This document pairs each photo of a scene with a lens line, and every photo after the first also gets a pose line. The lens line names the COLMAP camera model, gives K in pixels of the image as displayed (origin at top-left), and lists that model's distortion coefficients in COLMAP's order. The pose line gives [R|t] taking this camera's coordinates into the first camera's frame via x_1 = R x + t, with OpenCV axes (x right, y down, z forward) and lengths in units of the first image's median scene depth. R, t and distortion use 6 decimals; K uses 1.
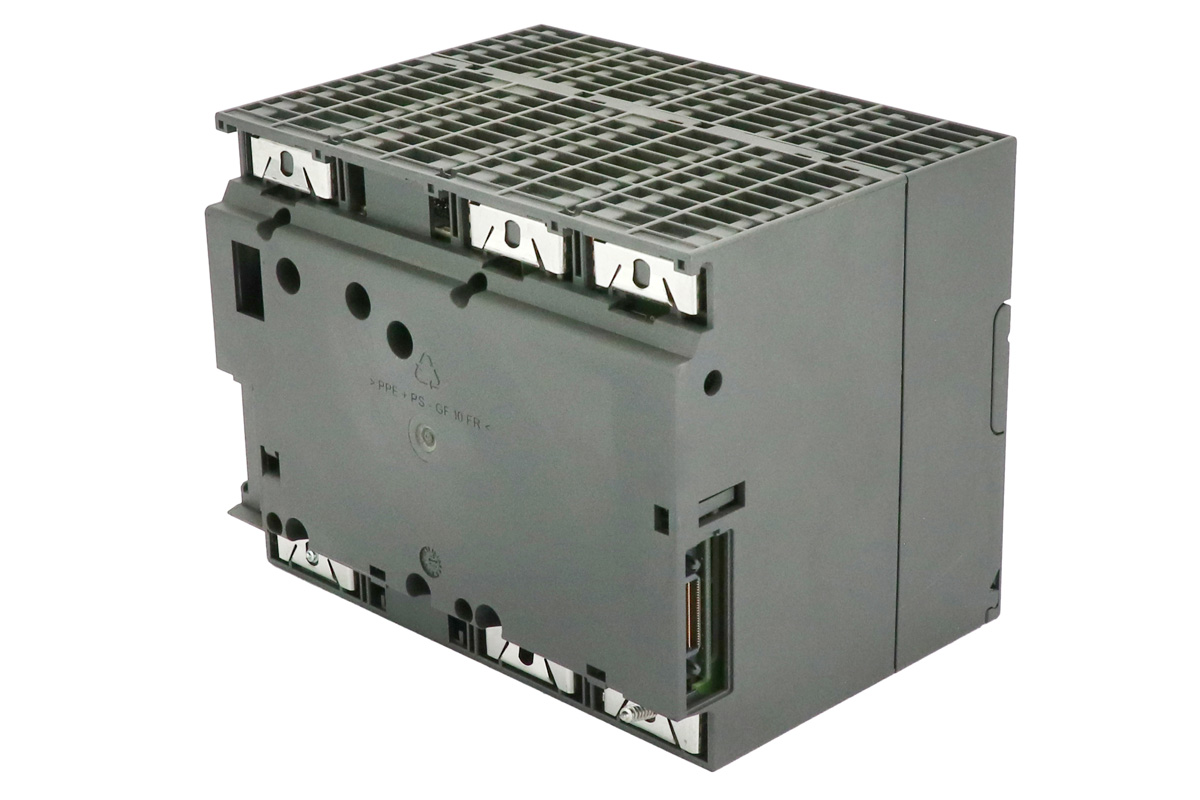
lens RADIAL K [[2655.5, 0, 600.0], [0, 2655.5, 400.0], [0, 0, 1]] dist [-0.187221, -0.105472]
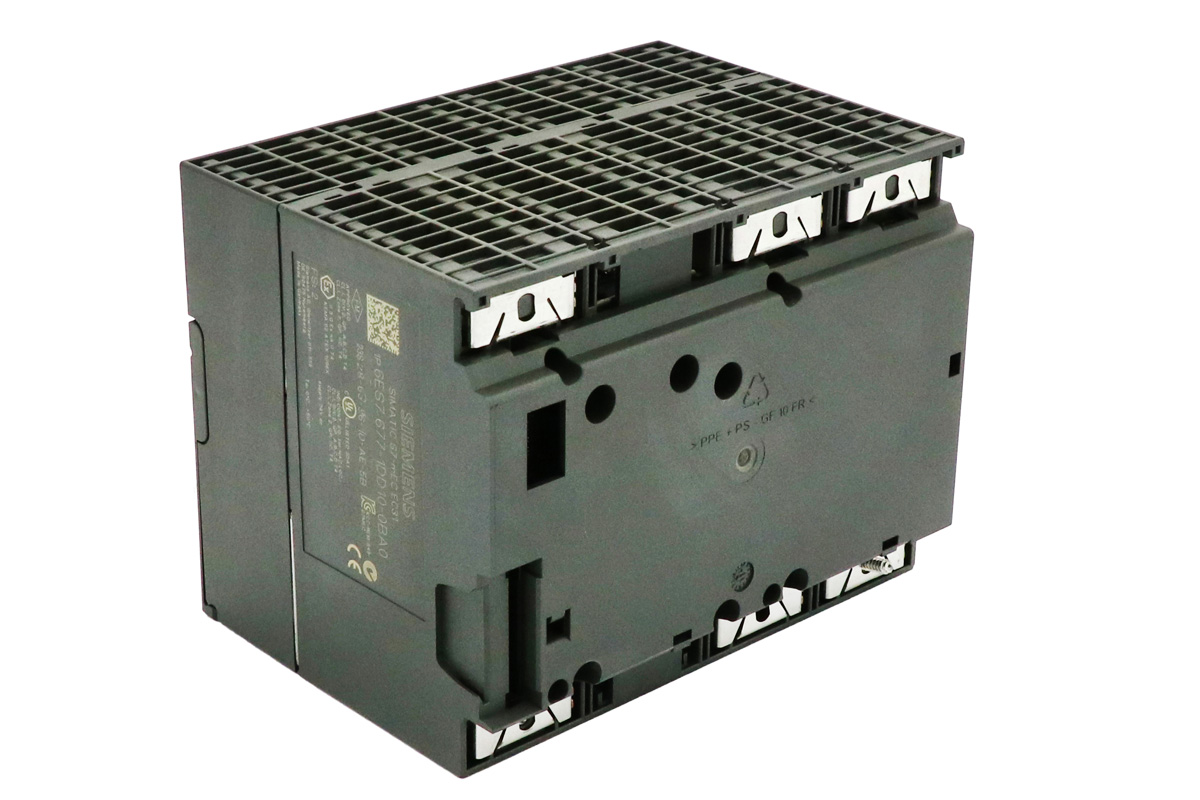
lens RADIAL K [[2655.5, 0, 600.0], [0, 2655.5, 400.0], [0, 0, 1]] dist [-0.187221, -0.105472]
pose [[0.047439, -0.393398, 0.918144, -1.008127], [0.367928, 0.861433, 0.350089, -0.388026], [-0.928643, 0.321203, 0.185608, 0.854594]]
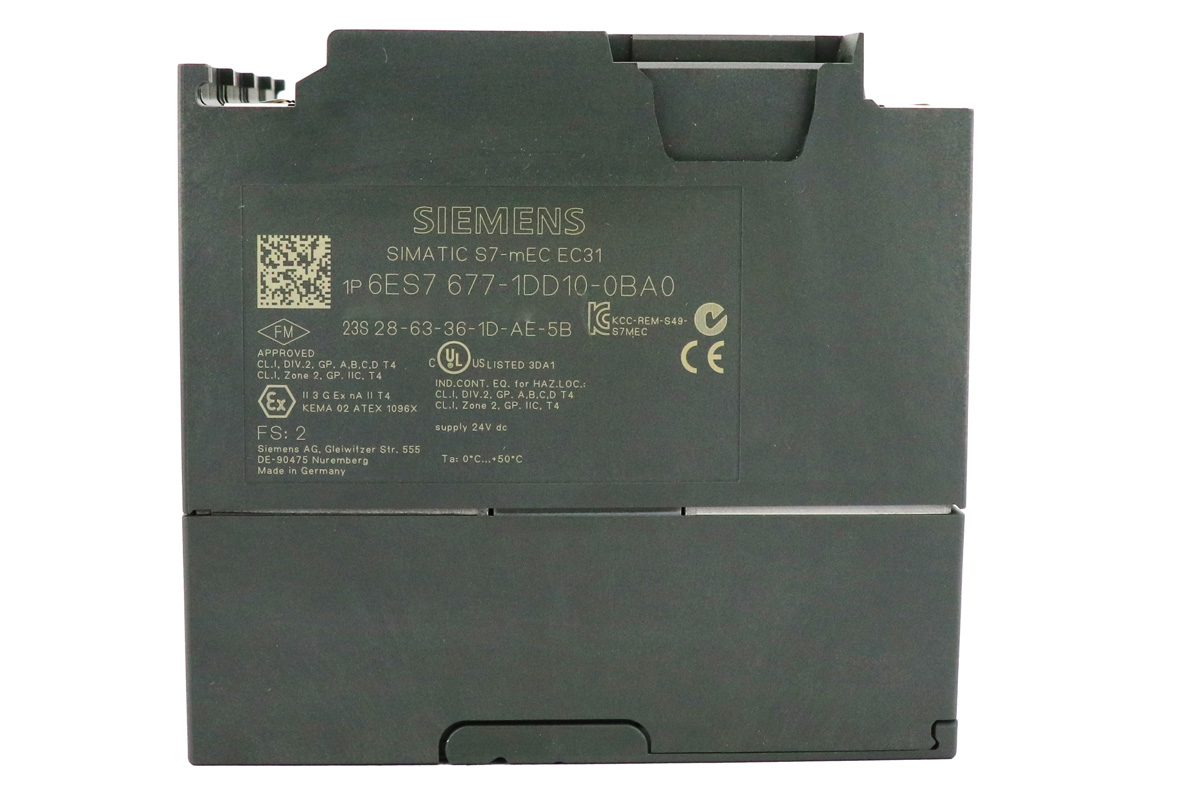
lens RADIAL K [[2655.5, 0, 600.0], [0, 2655.5, 400.0], [0, 0, 1]] dist [-0.187221, -0.105472]
pose [[-0.034134, 0.588064, 0.808094, -0.640171], [0.908616, -0.318490, 0.270151, -0.223612], [0.416236, 0.743468, -0.523452, 1.507960]]
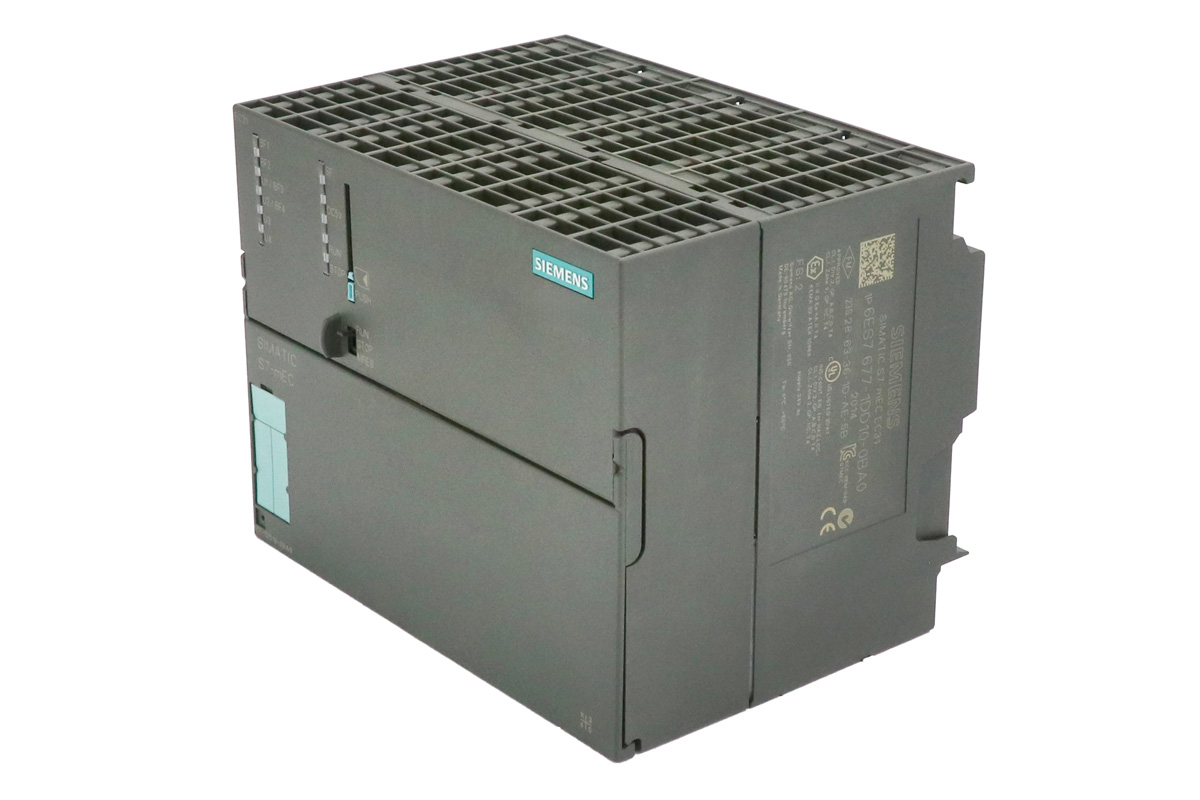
lens RADIAL K [[2655.5, 0, 600.0], [0, 2655.5, 400.0], [0, 0, 1]] dist [-0.187221, -0.105472]
pose [[-0.994982, -0.017449, 0.098526, -0.107934], [0.056987, 0.710552, 0.701333, -0.790562], [-0.082246, 0.703428, -0.705992, 1.871417]]
